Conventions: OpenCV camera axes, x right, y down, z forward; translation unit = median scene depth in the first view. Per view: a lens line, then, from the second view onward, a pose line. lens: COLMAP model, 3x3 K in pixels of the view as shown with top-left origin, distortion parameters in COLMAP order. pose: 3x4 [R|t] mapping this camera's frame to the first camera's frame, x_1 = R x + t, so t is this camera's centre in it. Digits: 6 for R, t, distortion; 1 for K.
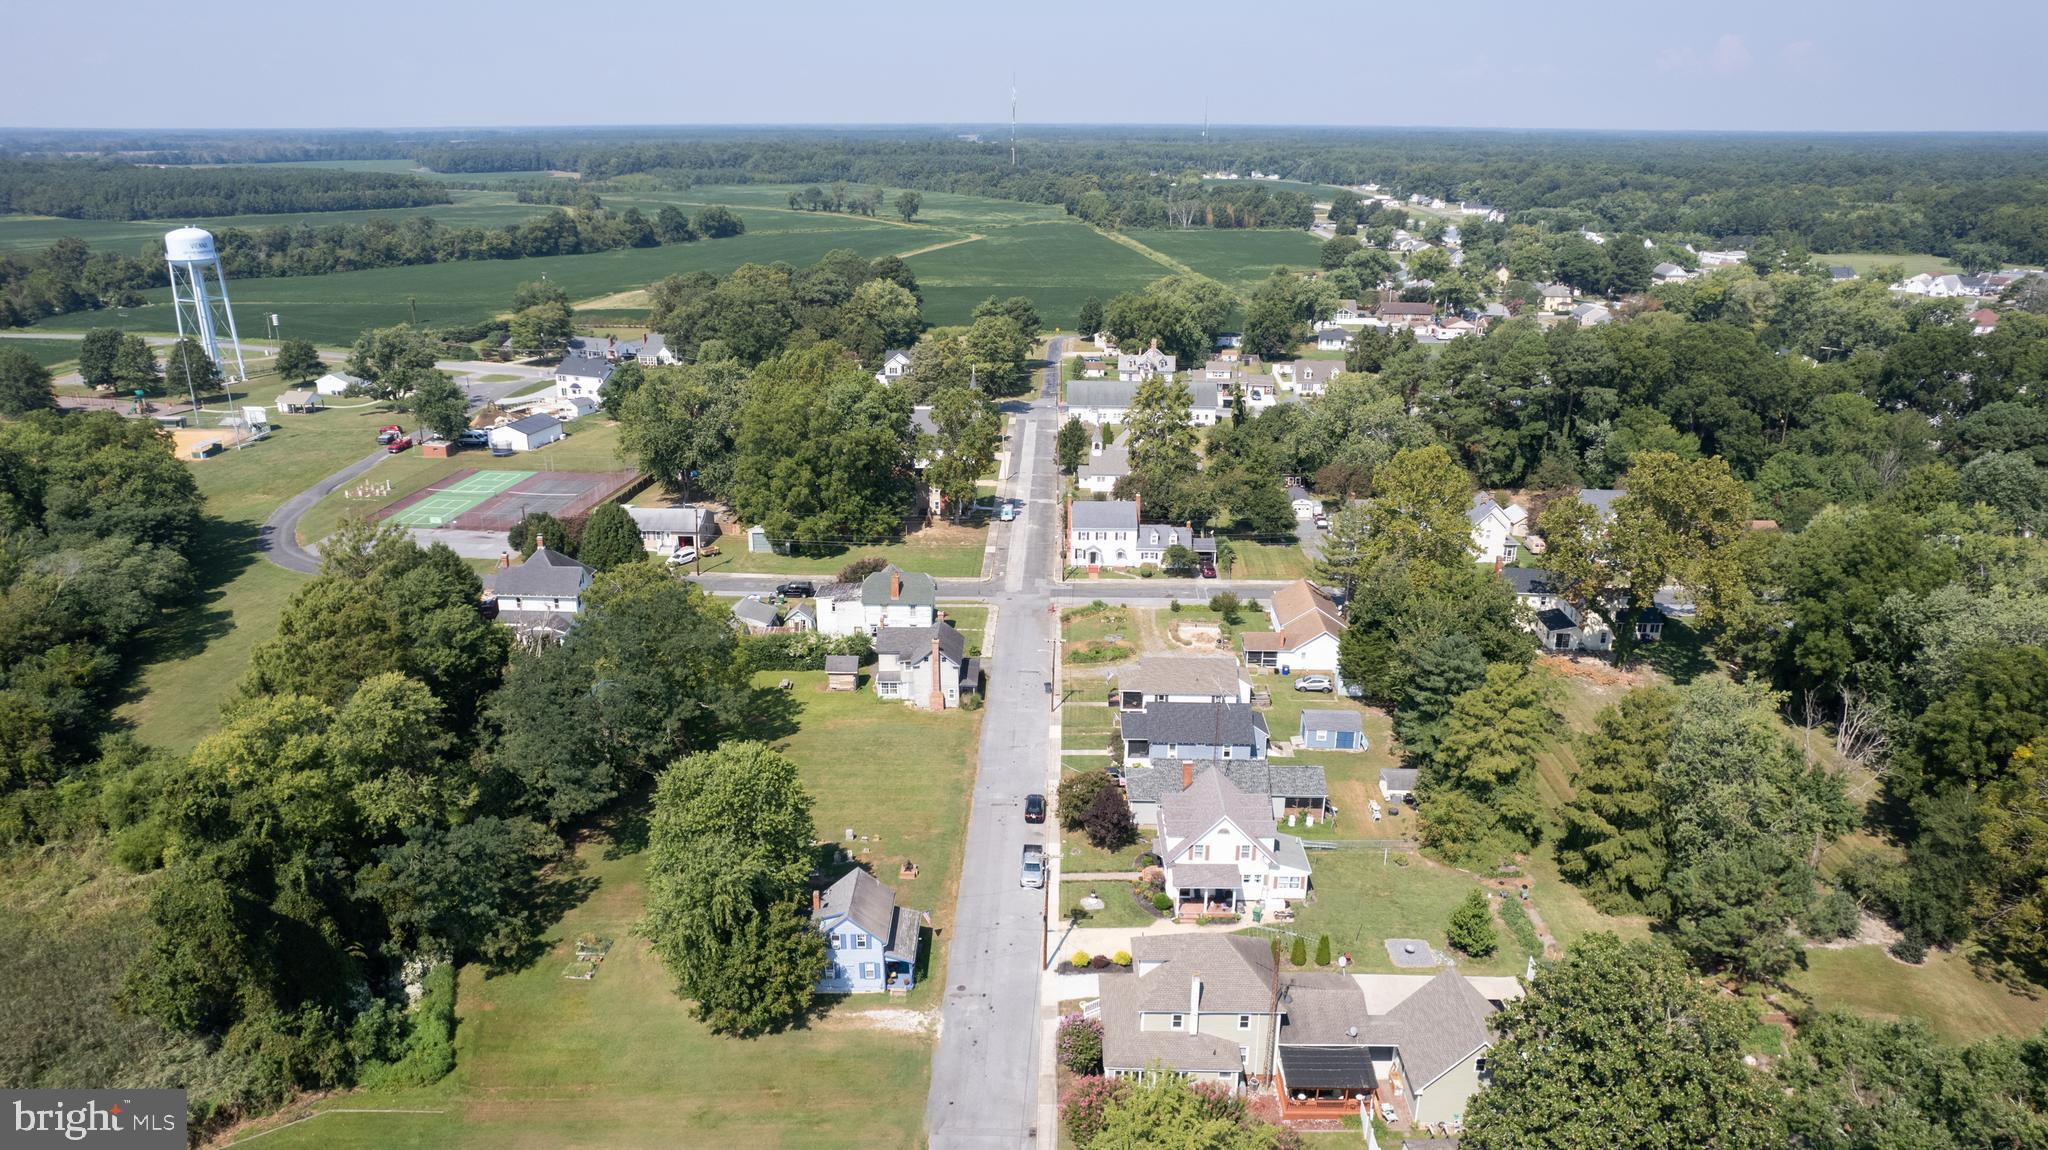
lens RADIAL K [[1326.1, 0, 1015.1], [0, 1326.1, 590.5], [0, 0, 1]] dist [-0.072408, 0.062691]
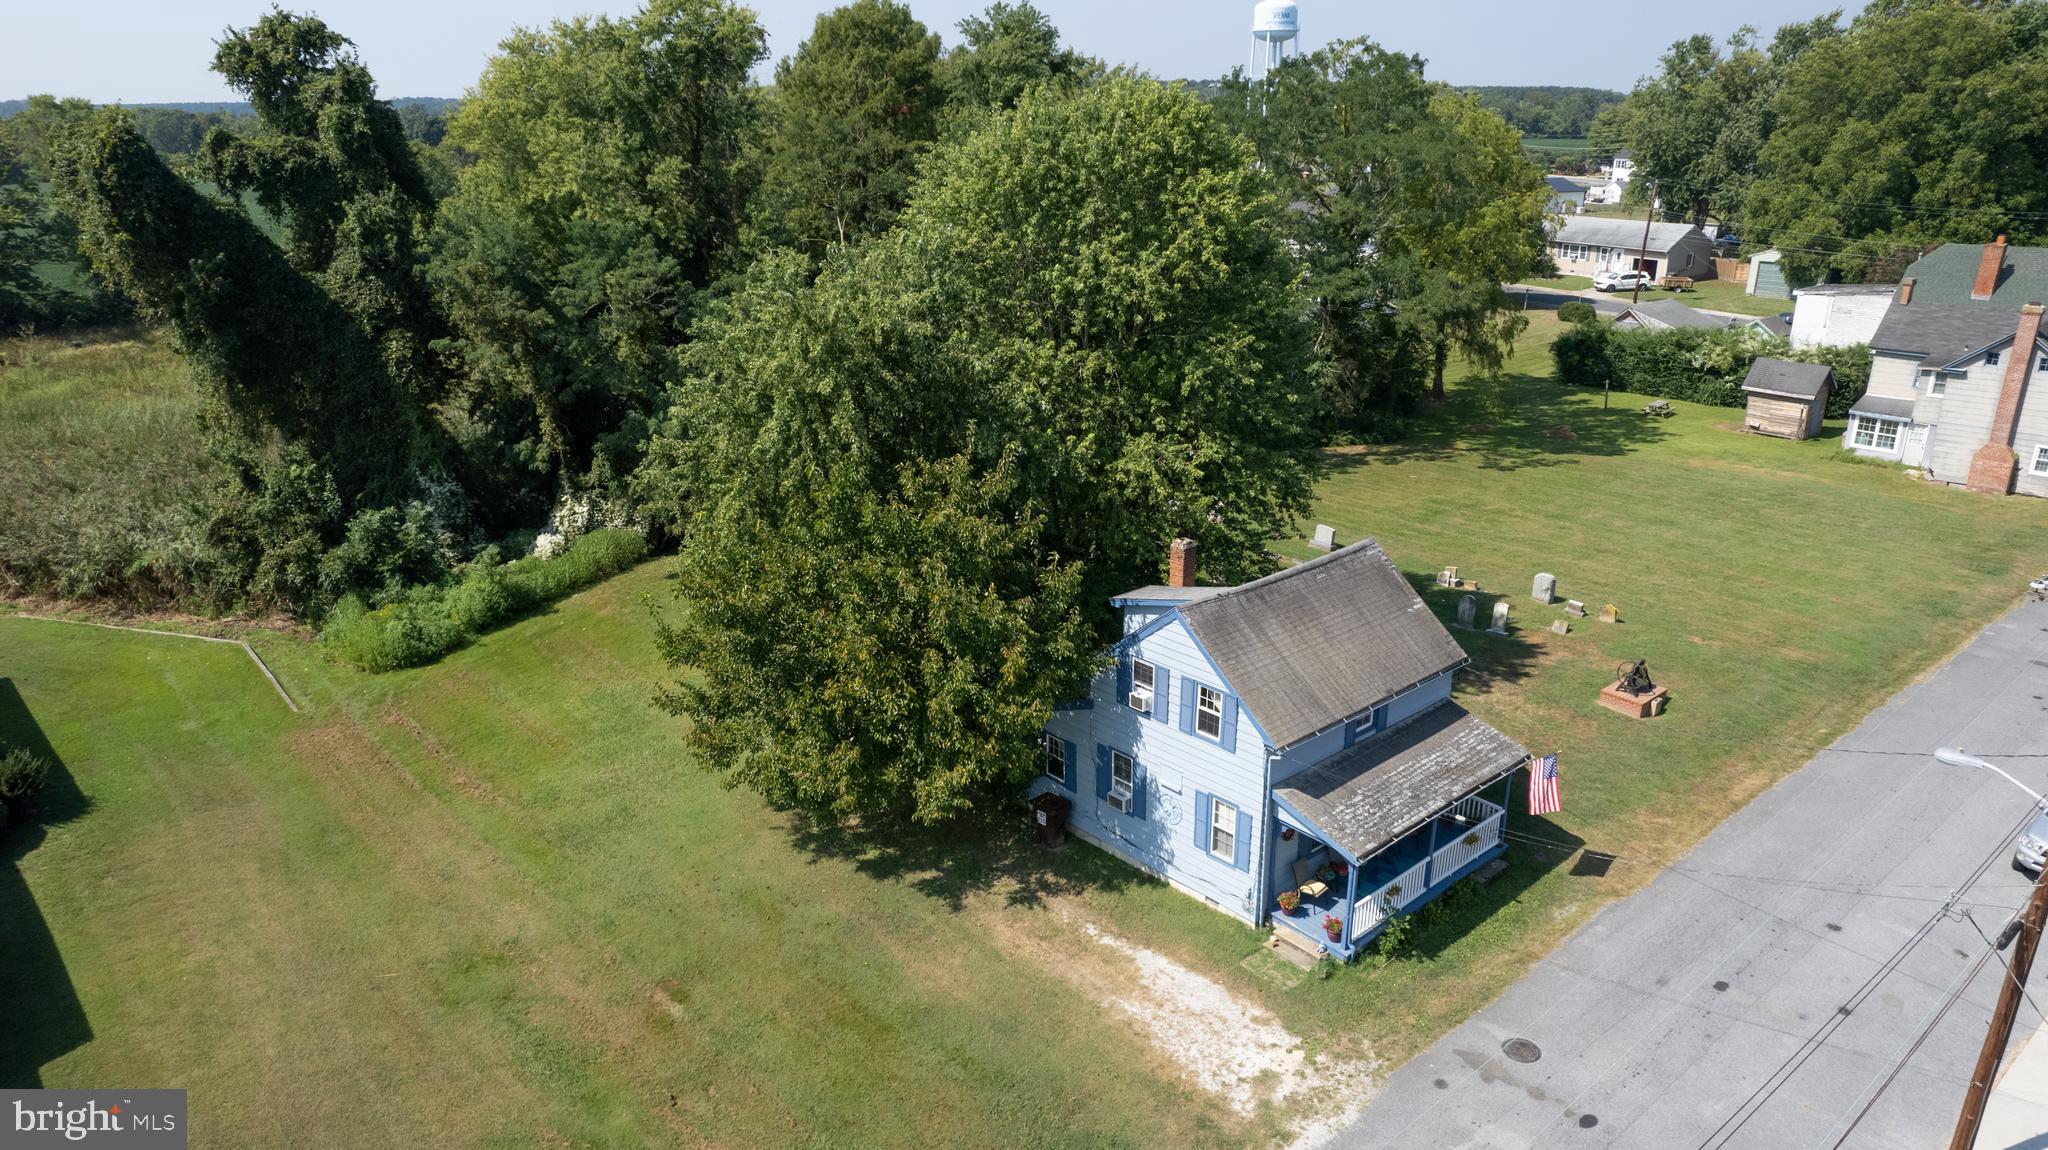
lens RADIAL K [[1326.1, 0, 1009.3], [0, 1326.1, 594.4], [0, 0, 1]] dist [-0.072408, 0.062691]
pose [[0.662973, 0.258542, -0.702583, 0.033622], [-0.241695, 0.962139, 0.125986, 0.154008], [0.708555, 0.086286, 0.700361, 0.547669]]
